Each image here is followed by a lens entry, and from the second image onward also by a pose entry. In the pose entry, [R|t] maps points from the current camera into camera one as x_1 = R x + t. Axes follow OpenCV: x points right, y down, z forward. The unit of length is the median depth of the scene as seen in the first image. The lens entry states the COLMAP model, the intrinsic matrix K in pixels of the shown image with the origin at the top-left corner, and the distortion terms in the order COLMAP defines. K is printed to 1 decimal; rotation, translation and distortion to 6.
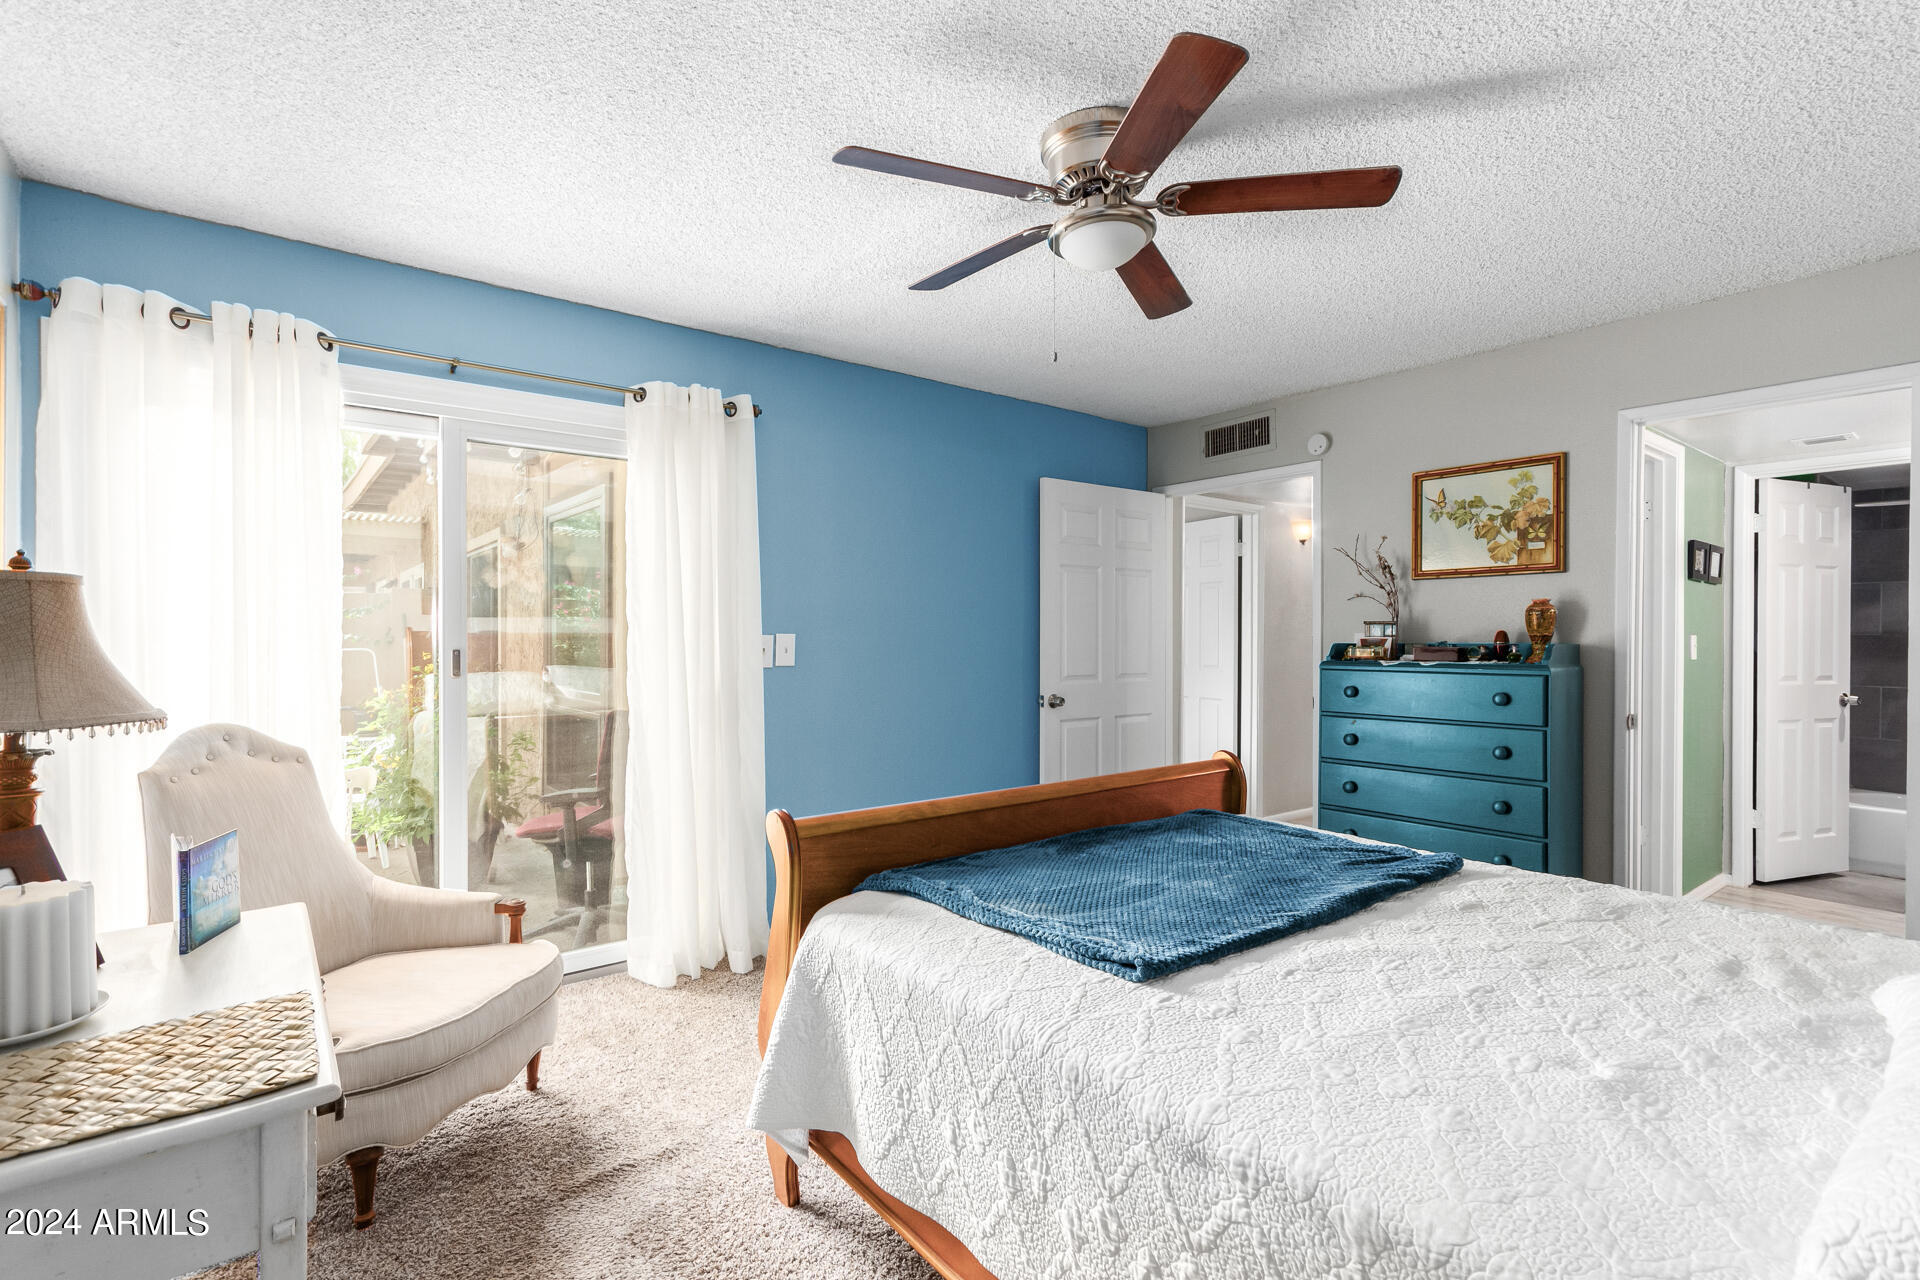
lens RADIAL K [[905.0, 0, 948.0], [0, 905.0, 638.5], [0, 0, 1]] dist [0.009885, -0.000410]
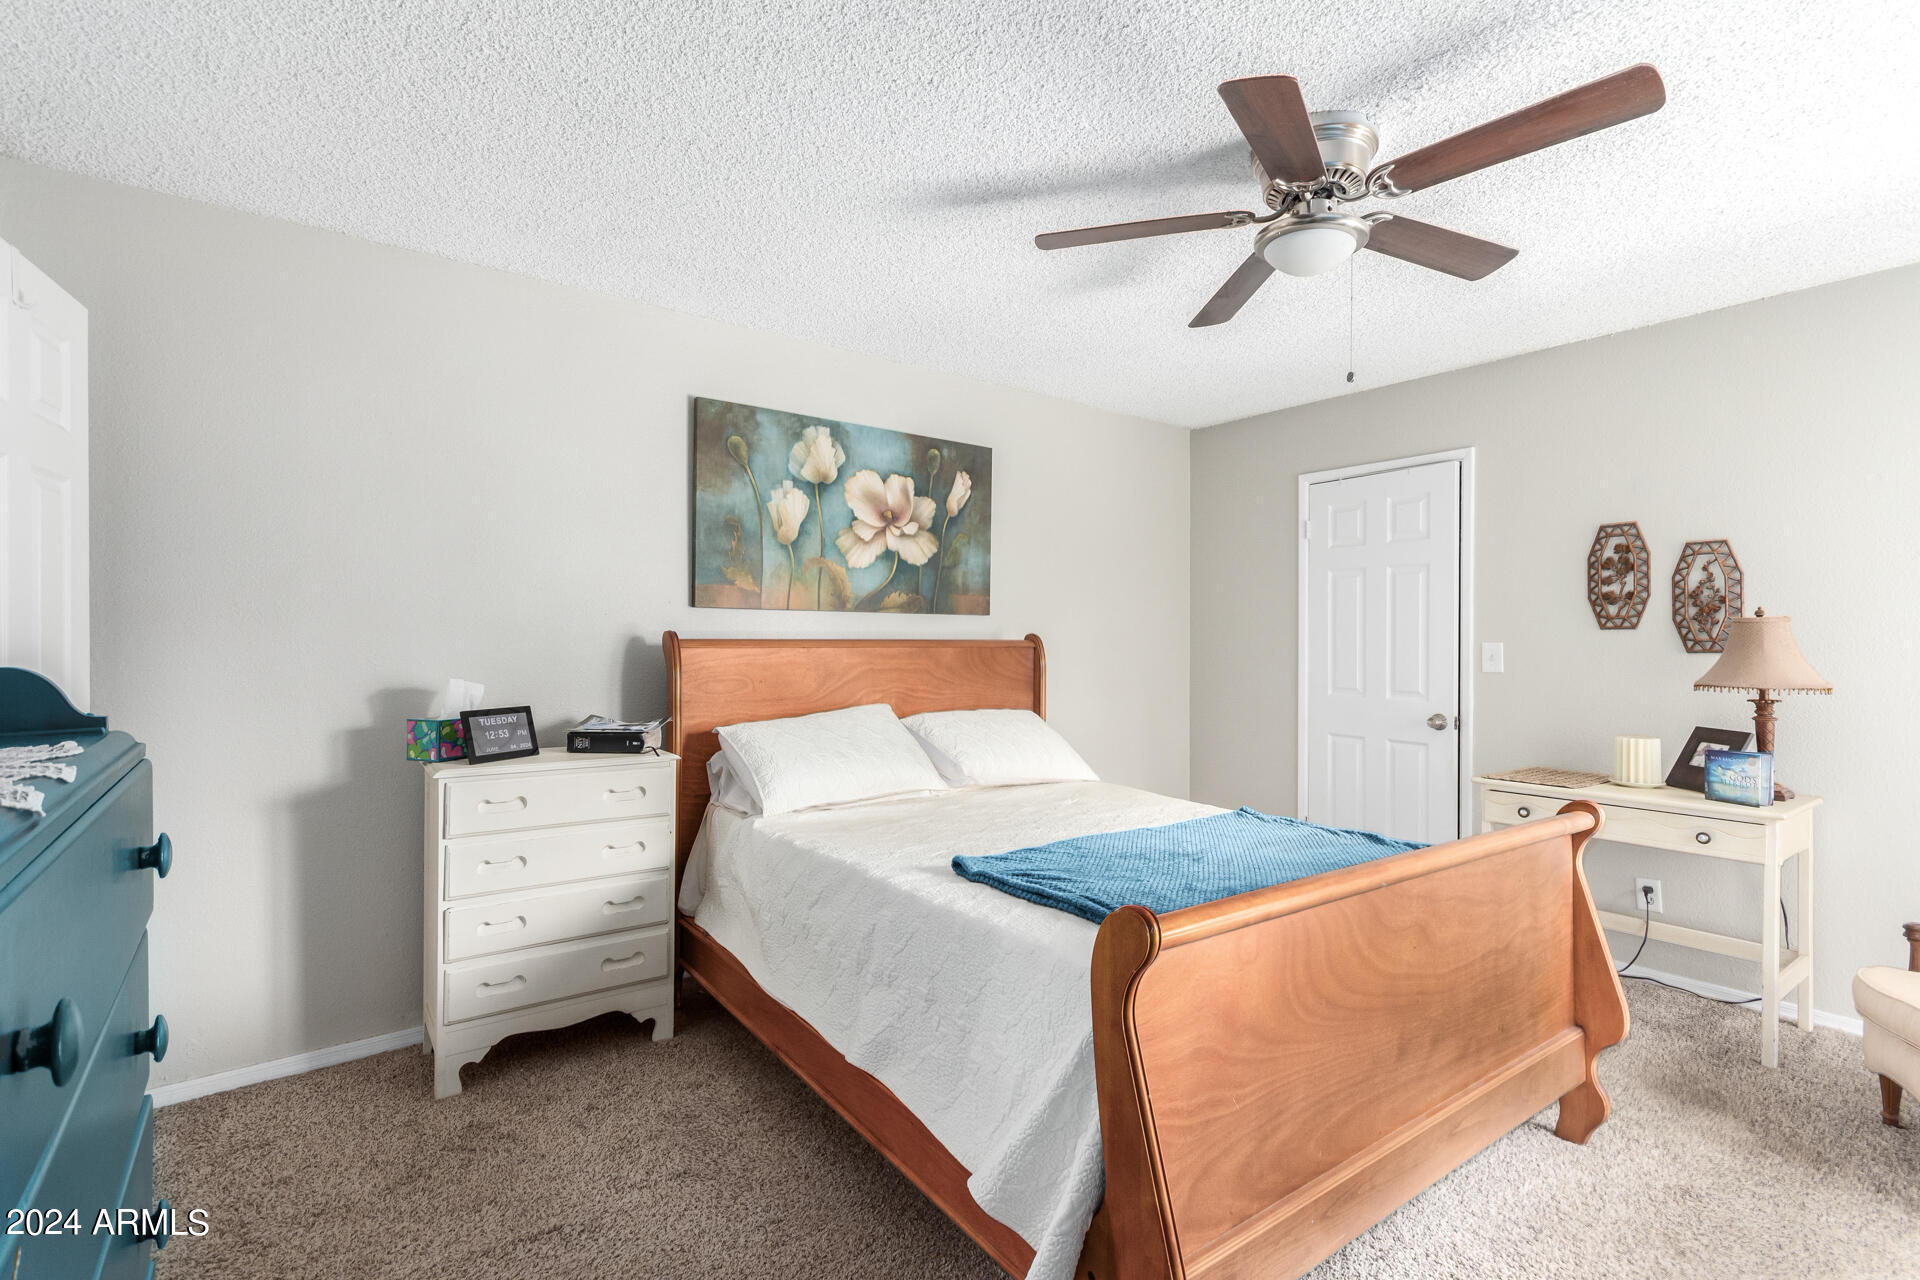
lens RADIAL K [[905.0, 0, 976.5], [0, 905.0, 641.0], [0, 0, 1]] dist [0.009885, -0.000410]
pose [[-0.999863, -0.004516, 0.015935, 0.701153], [-0.004461, 0.999984, 0.003507, -0.011958], [-0.015950, 0.003435, -0.999867, 2.705891]]
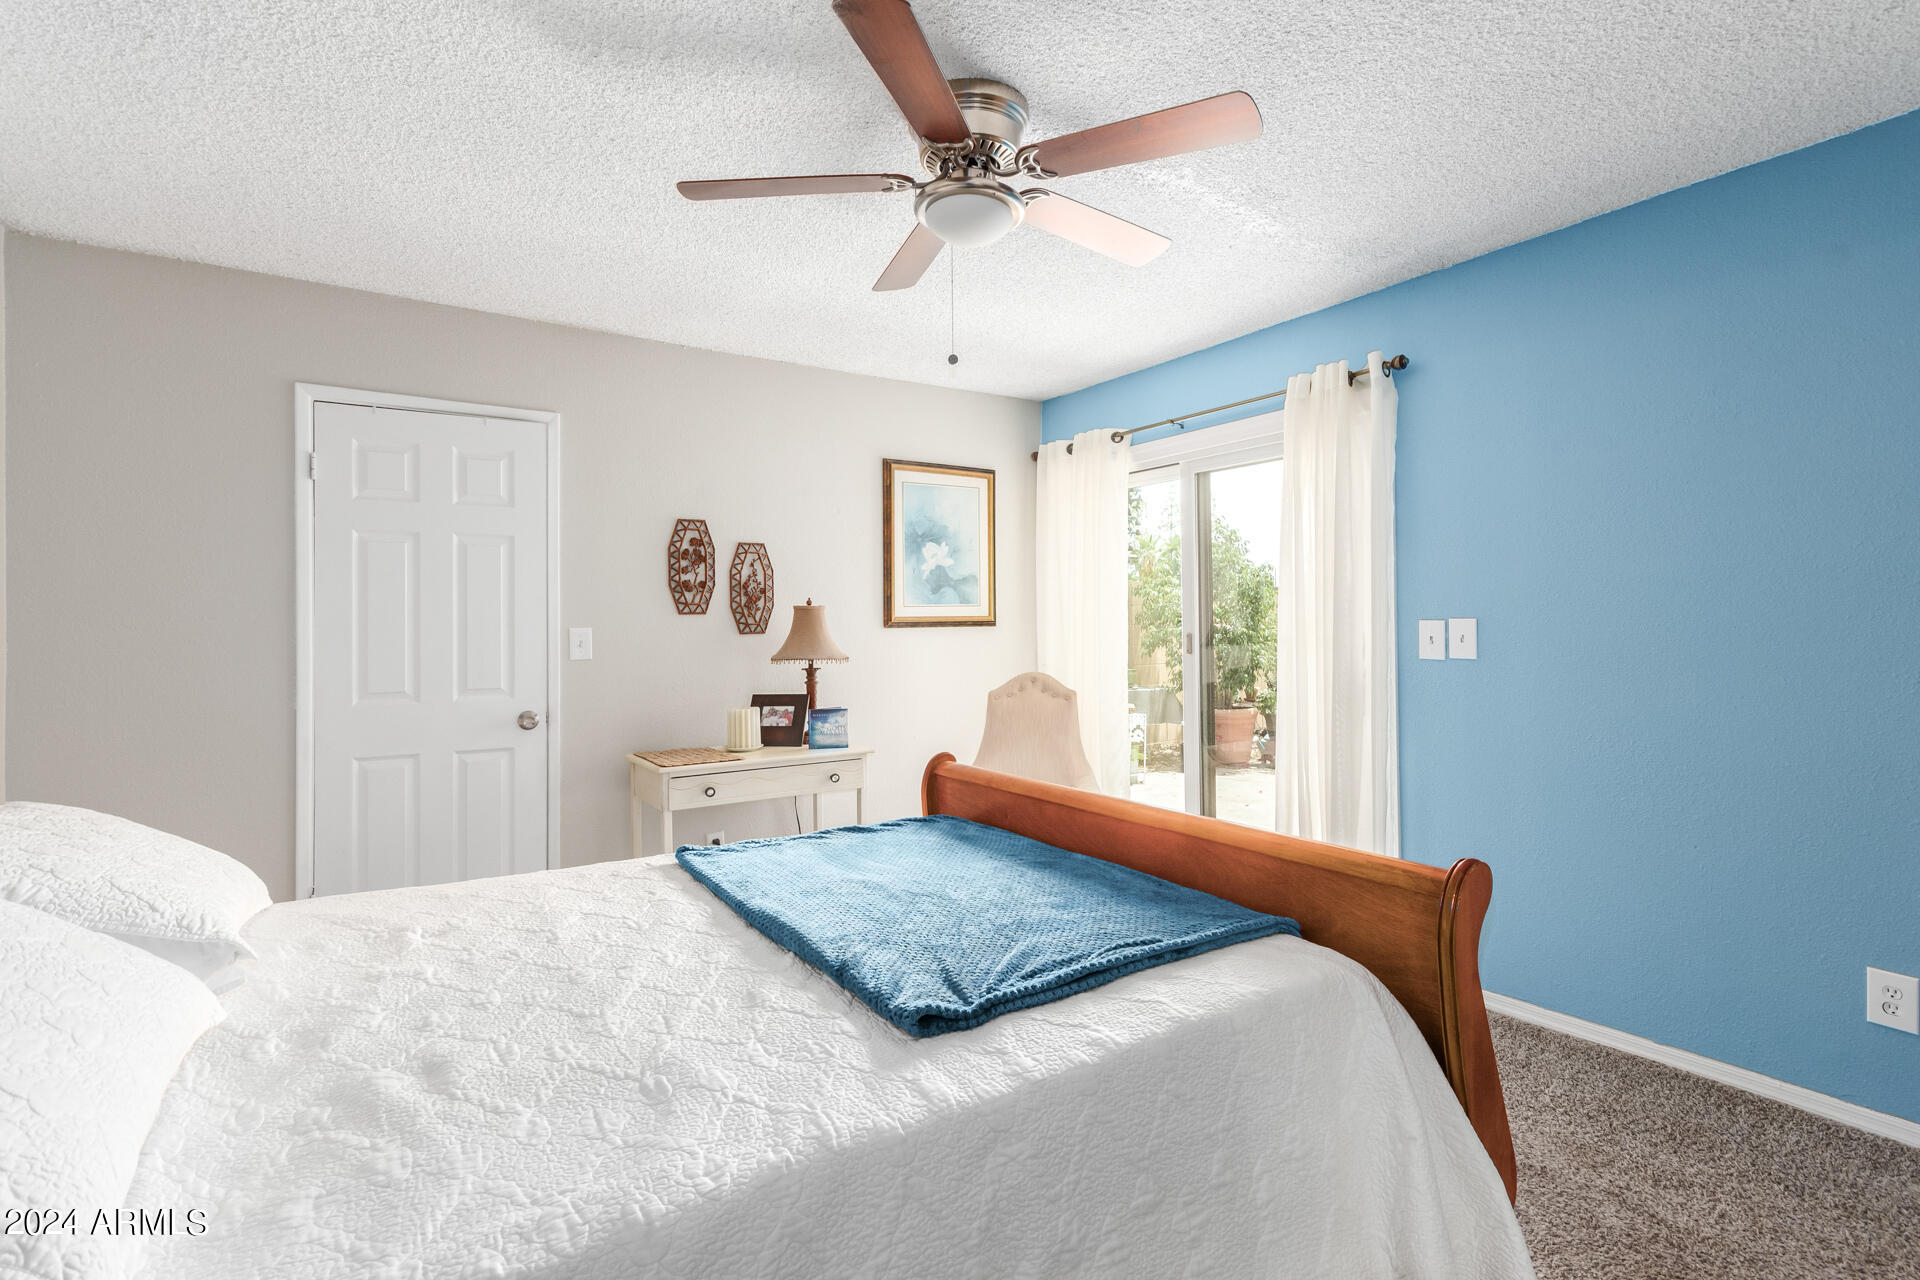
lens RADIAL K [[905.0, 0, 966.4], [0, 905.0, 627.6], [0, 0, 1]] dist [0.009885, -0.000410]
pose [[-0.072964, 0.005363, -0.997320, 1.520539], [0.006133, 0.999969, 0.004928, -0.011685], [0.997316, -0.005757, -0.072995, 1.440649]]
